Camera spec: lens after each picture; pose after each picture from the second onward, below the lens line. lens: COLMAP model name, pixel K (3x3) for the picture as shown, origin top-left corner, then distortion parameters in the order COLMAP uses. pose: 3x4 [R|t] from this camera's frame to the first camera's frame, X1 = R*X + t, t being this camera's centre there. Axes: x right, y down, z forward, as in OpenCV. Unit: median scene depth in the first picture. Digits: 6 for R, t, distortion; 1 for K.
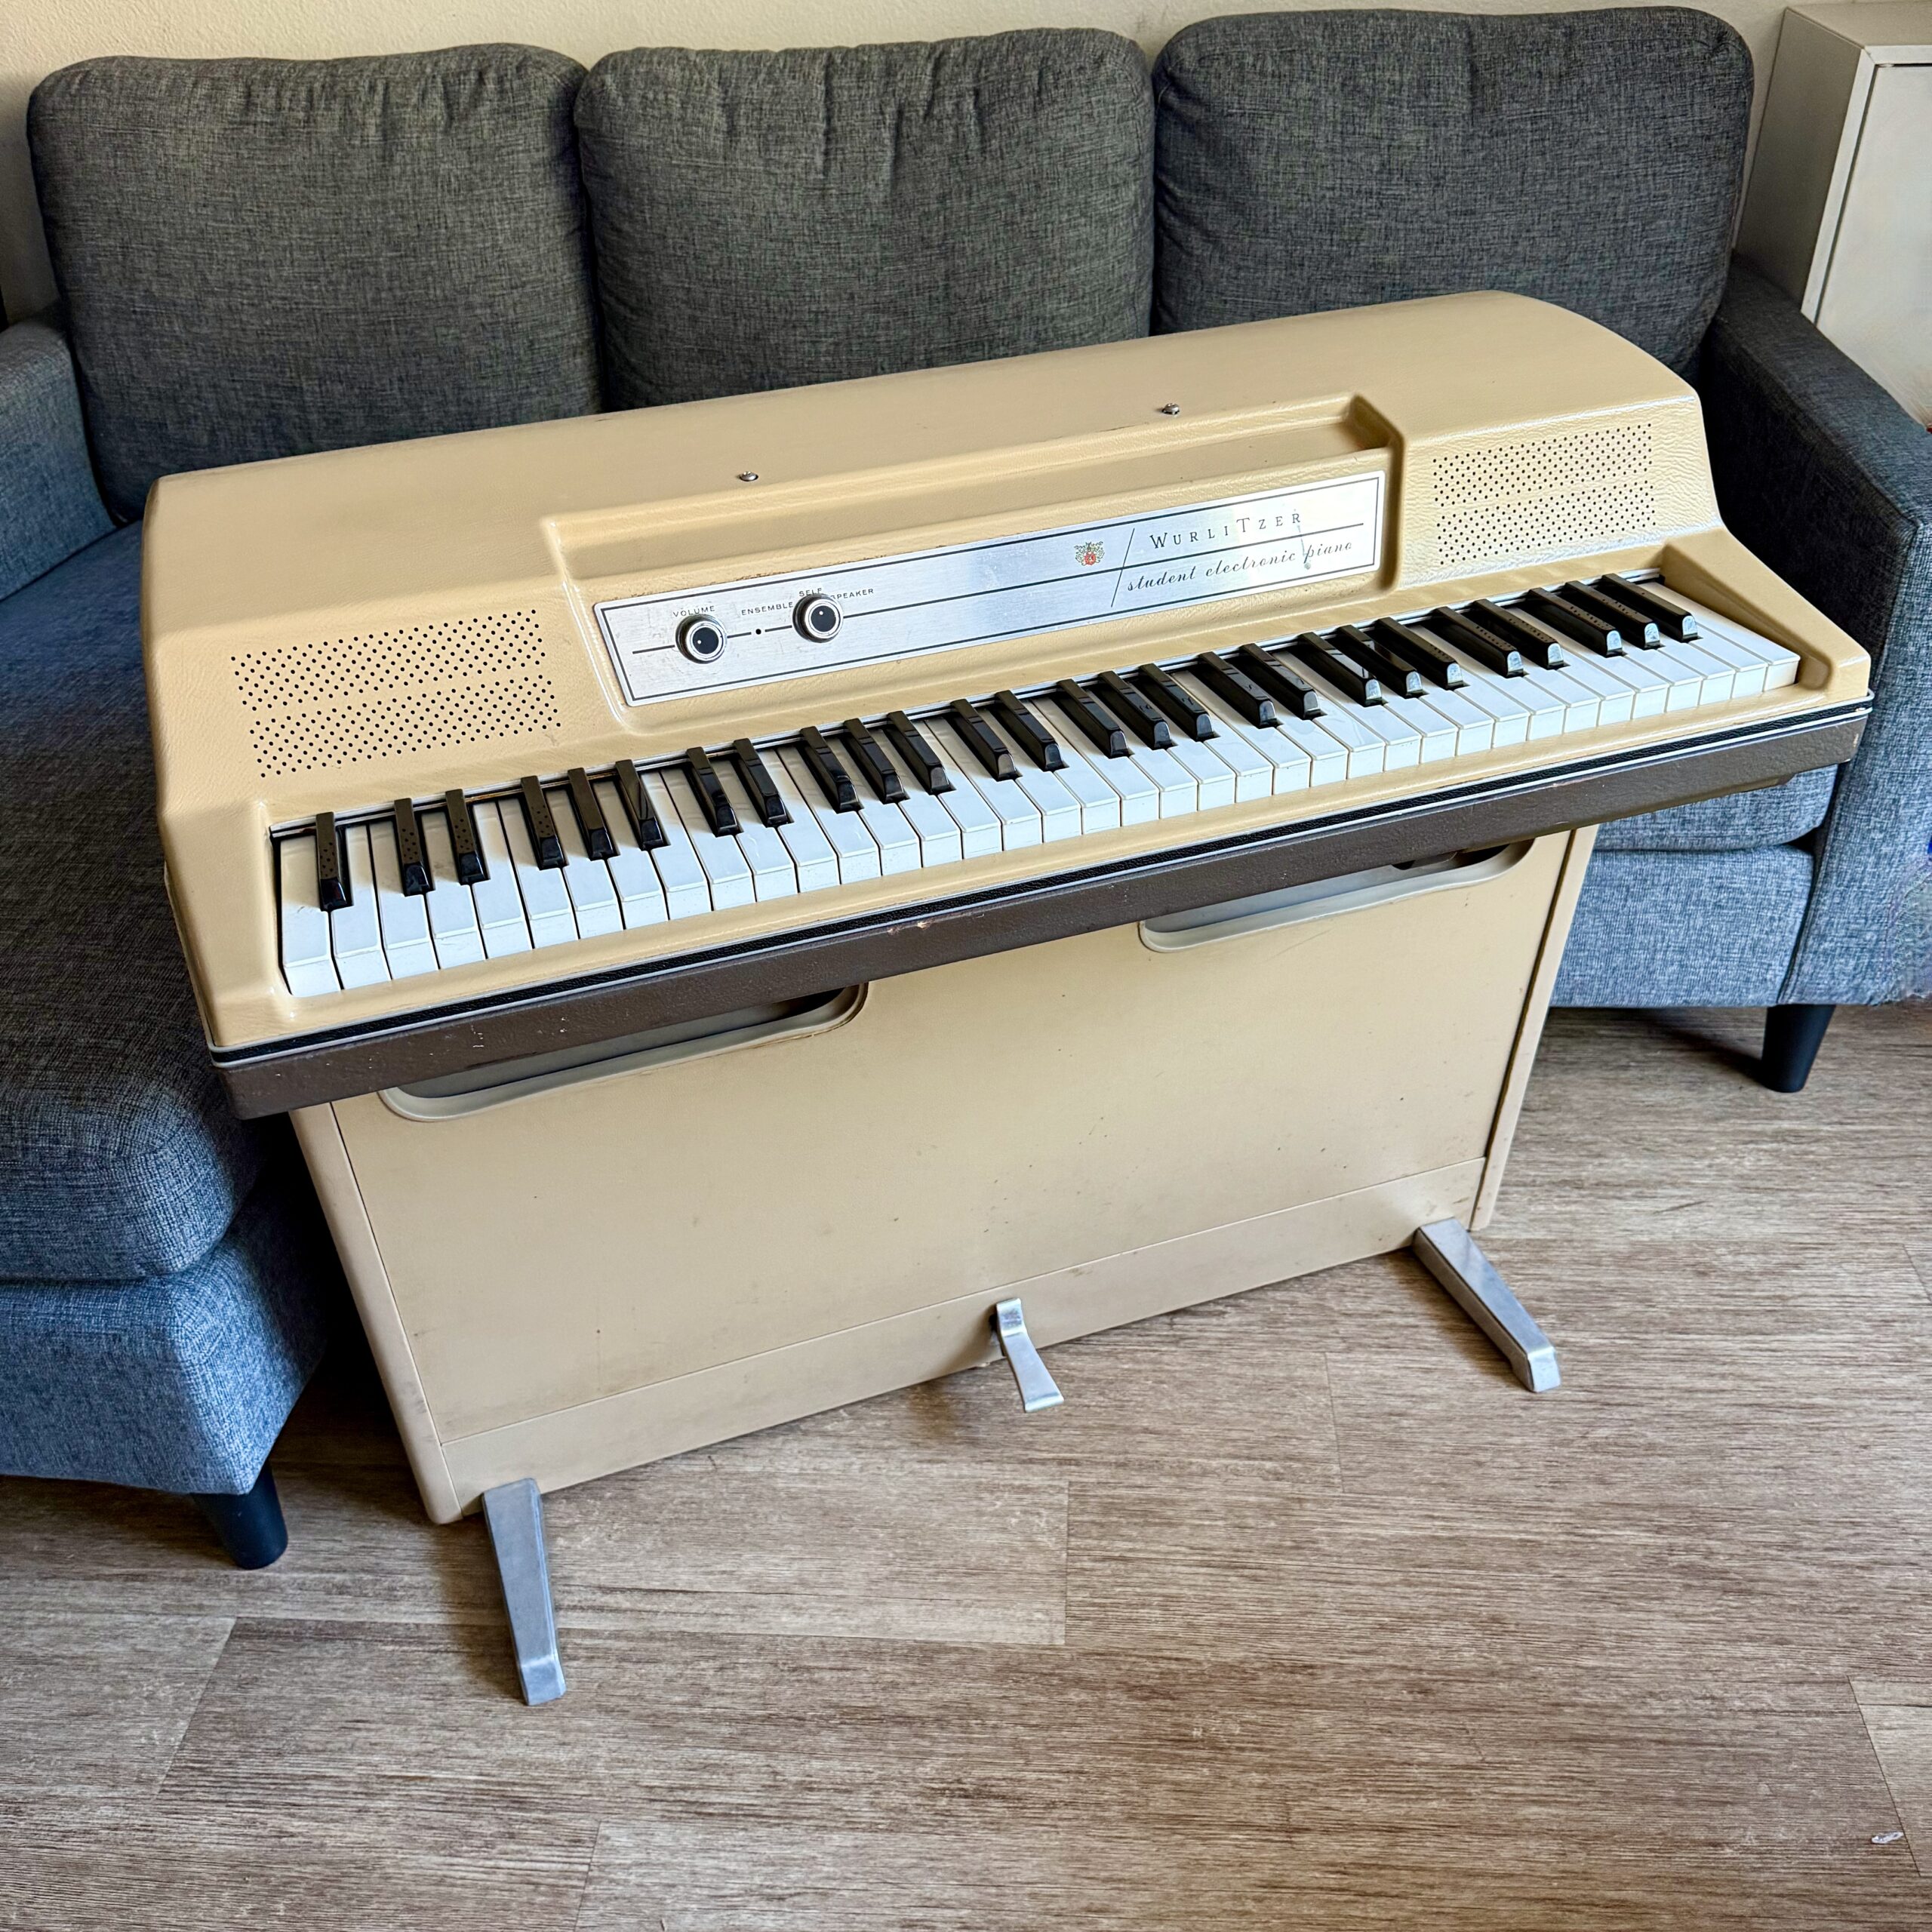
lens RADIAL K [[1779.9, 0, 977.7], [0, 1779.9, 957.1], [0, 0, 1]] dist [0.036577, -0.065499]
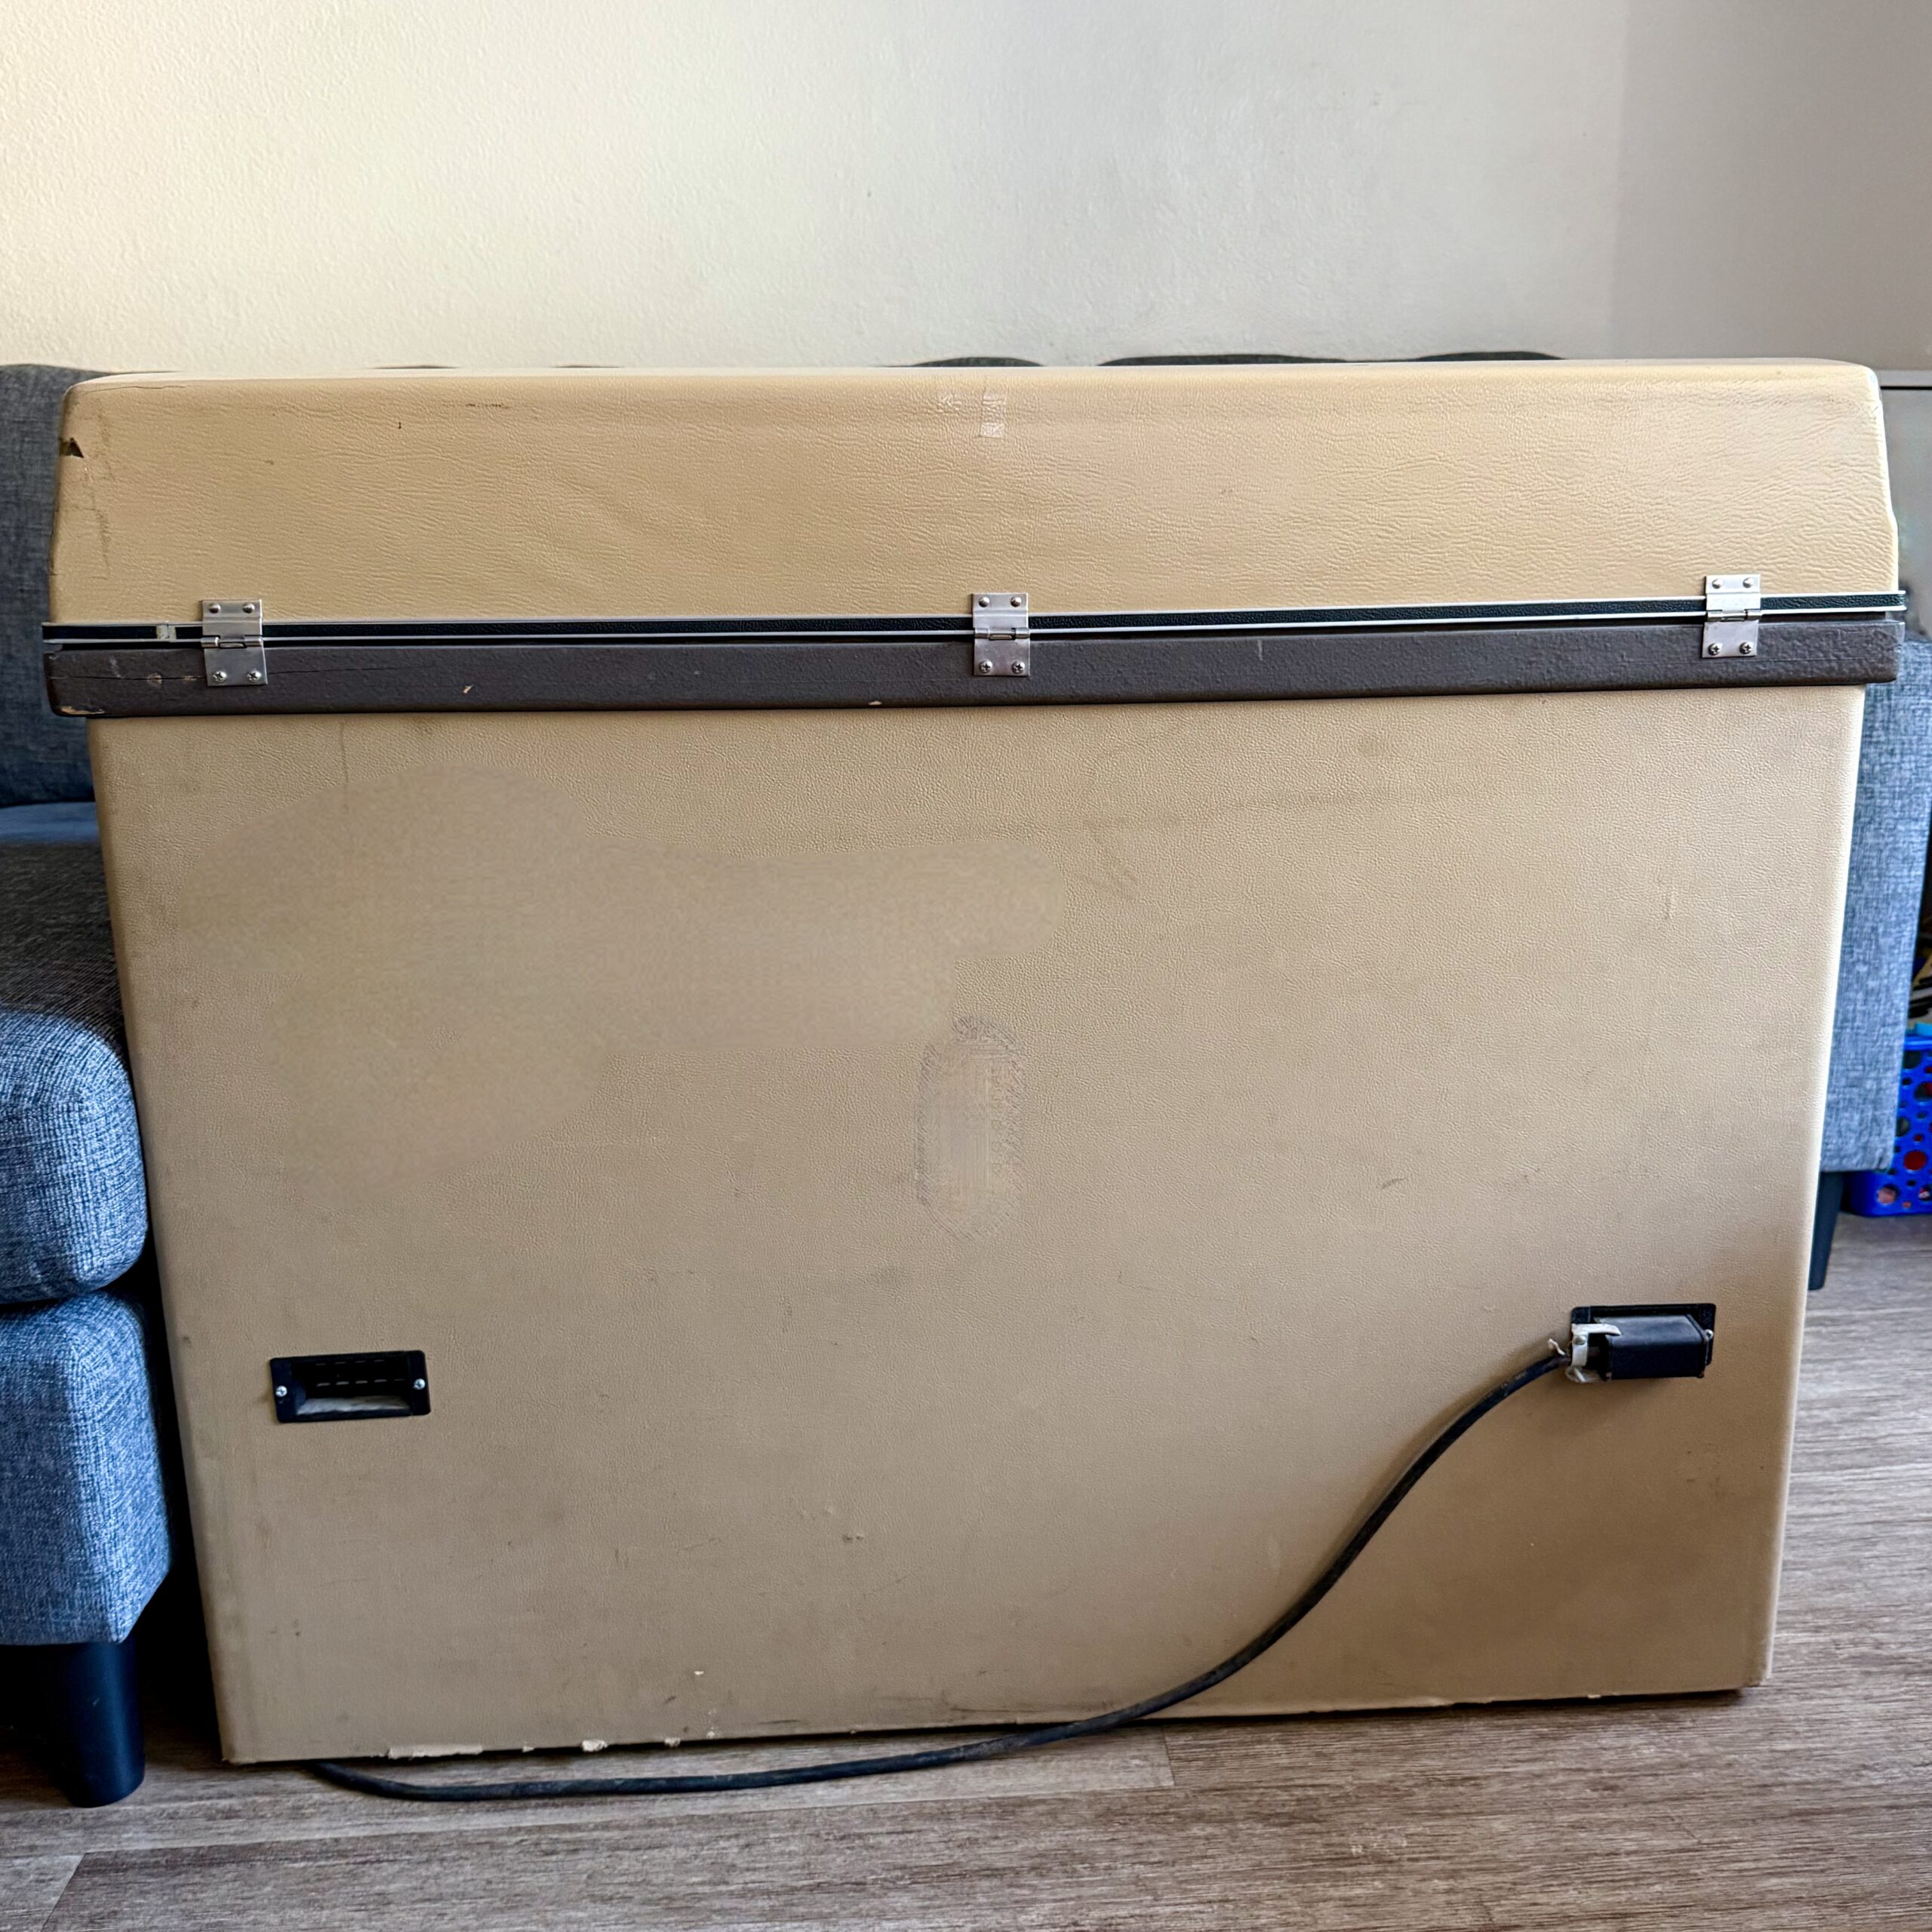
lens RADIAL K [[1904.7, 0, 1036.6], [0, 1904.7, 1030.0], [0, 0, 1]] dist [0.008237, -0.017788]
pose [[0.989265, -0.016983, 0.145144, -0.129318], [0.064028, 0.943187, -0.326036, 0.331274], [-0.131361, 0.331829, 0.934149, 0.085549]]
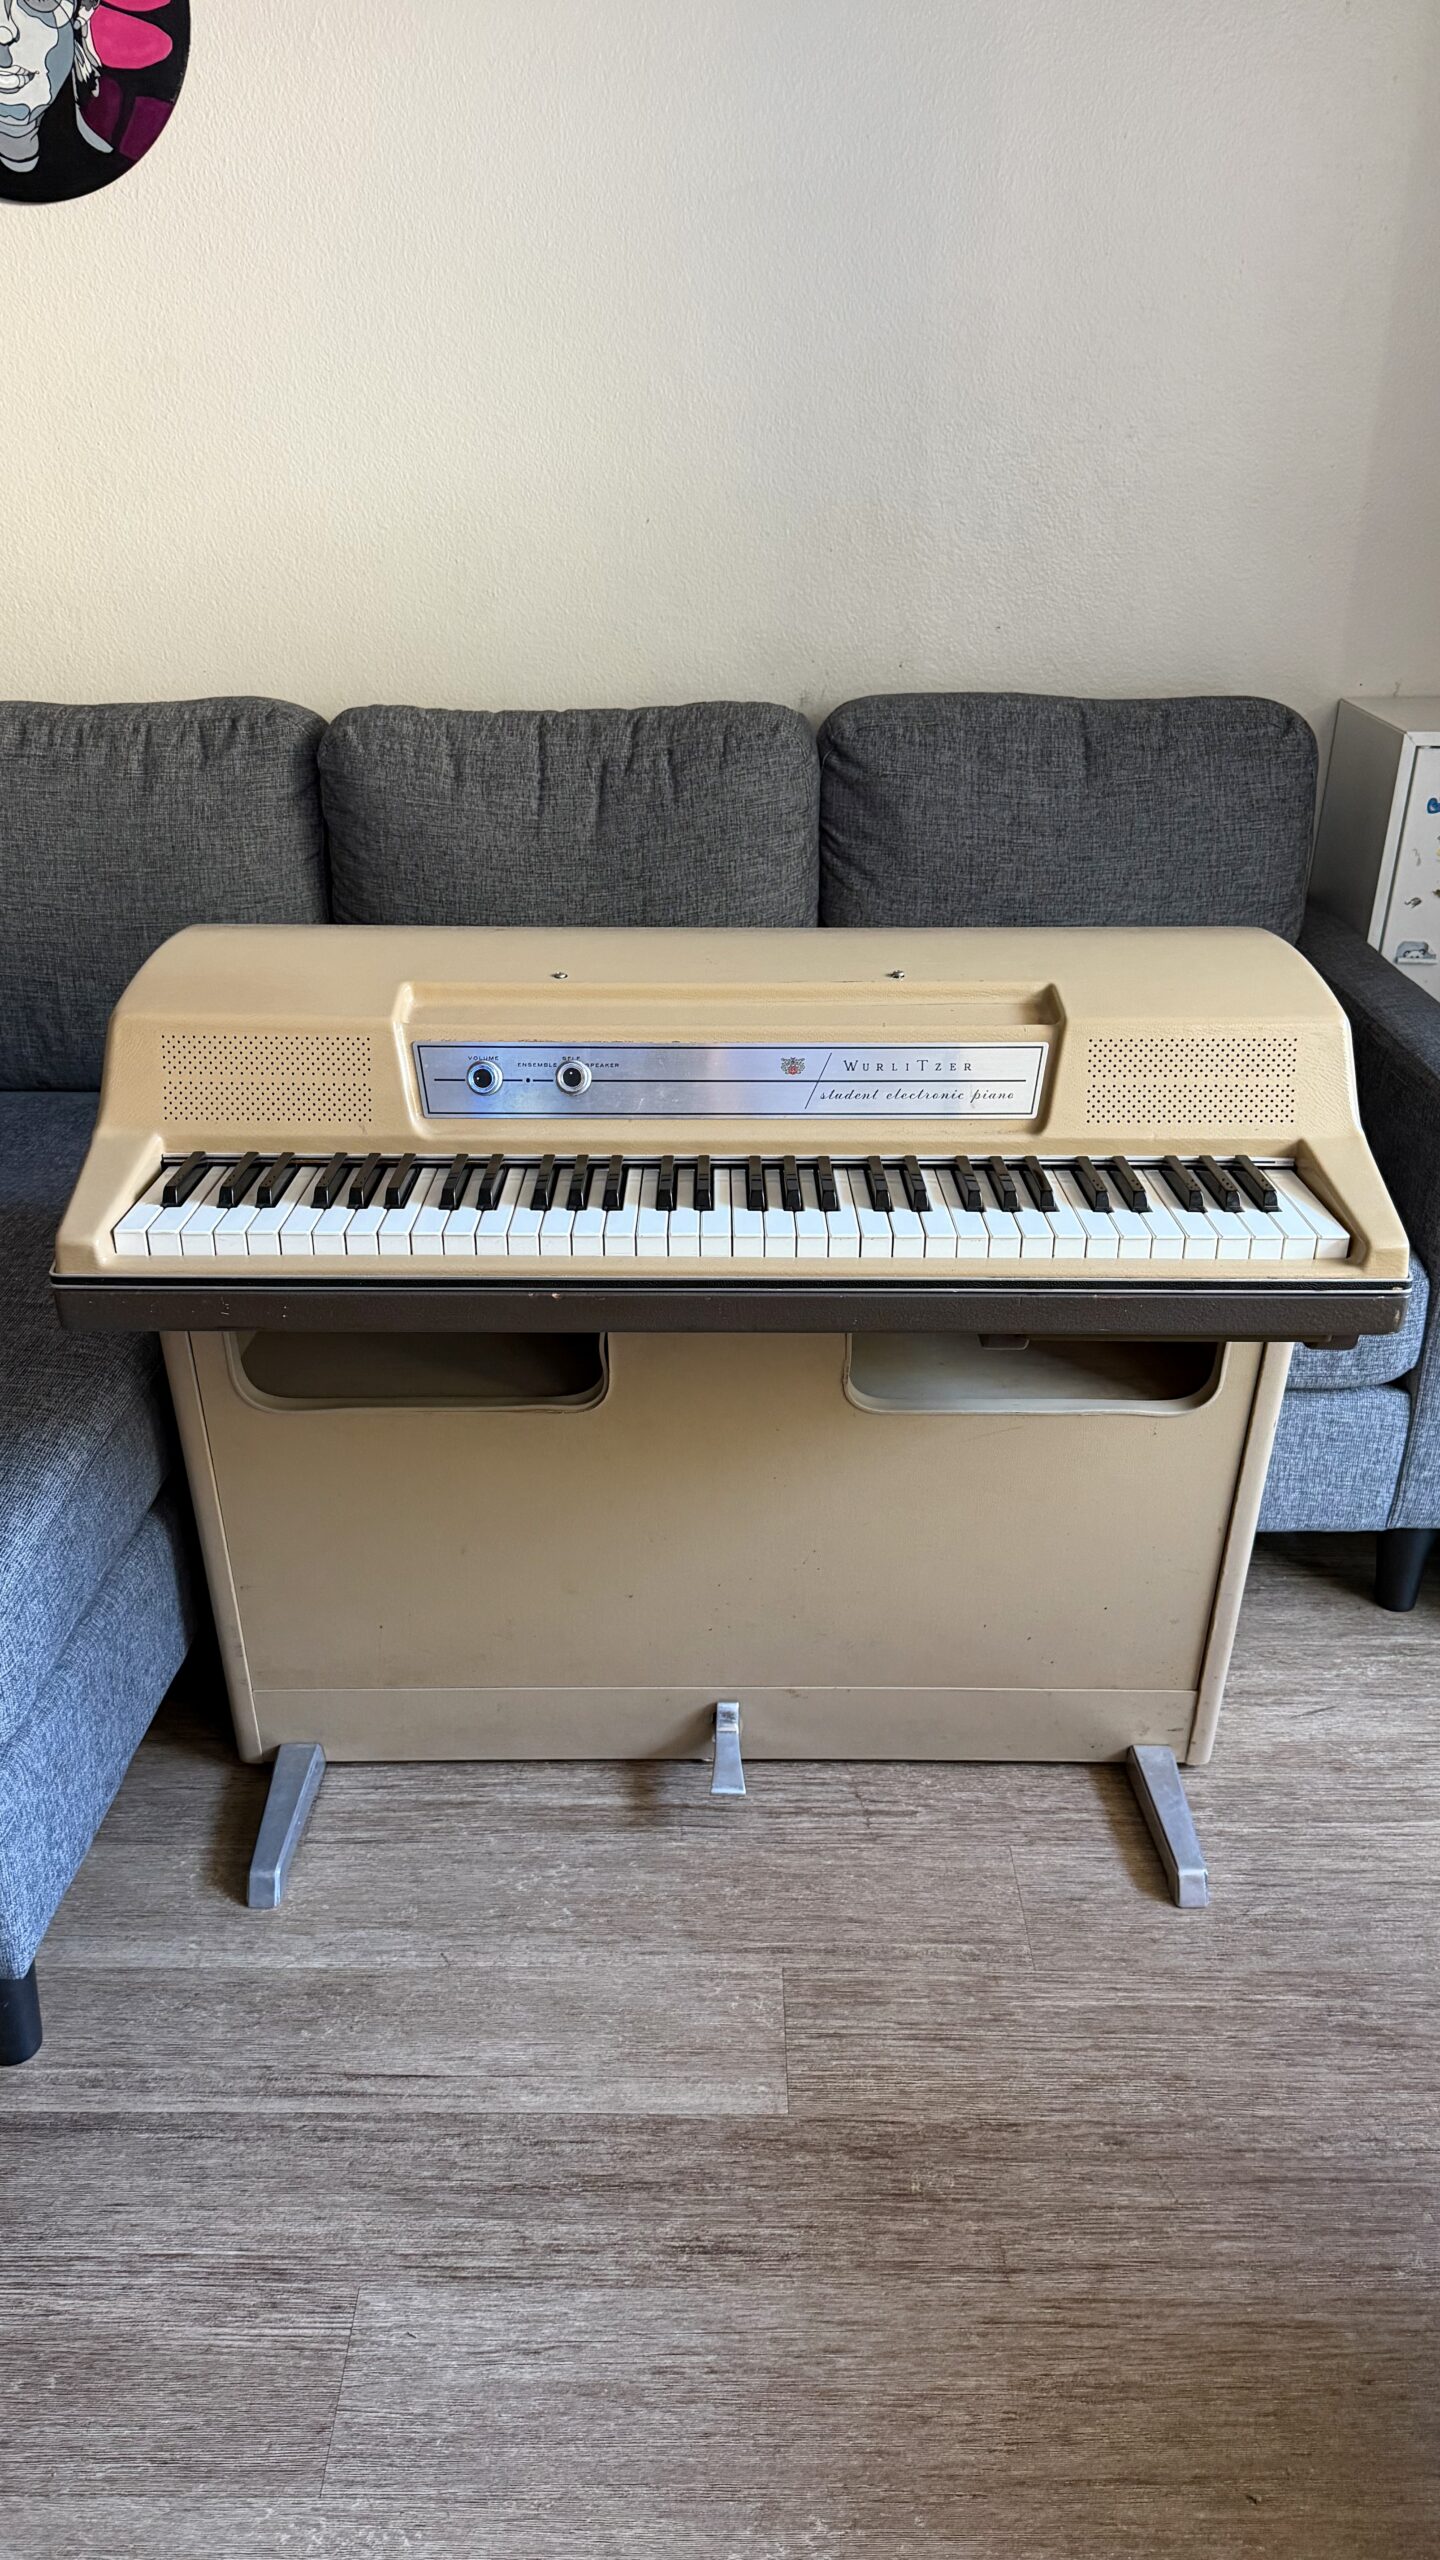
lens RADIAL K [[1765.1, 0, 720.0], [0, 1765.1, 1280.0], [0, 0, 1]] dist [0.043345, -0.064356]
pose [[0.997277, 0.005591, 0.073534, -0.071617], [0.005972, 0.987725, -0.156088, 0.055428], [-0.073504, 0.156102, 0.985002, -0.124660]]
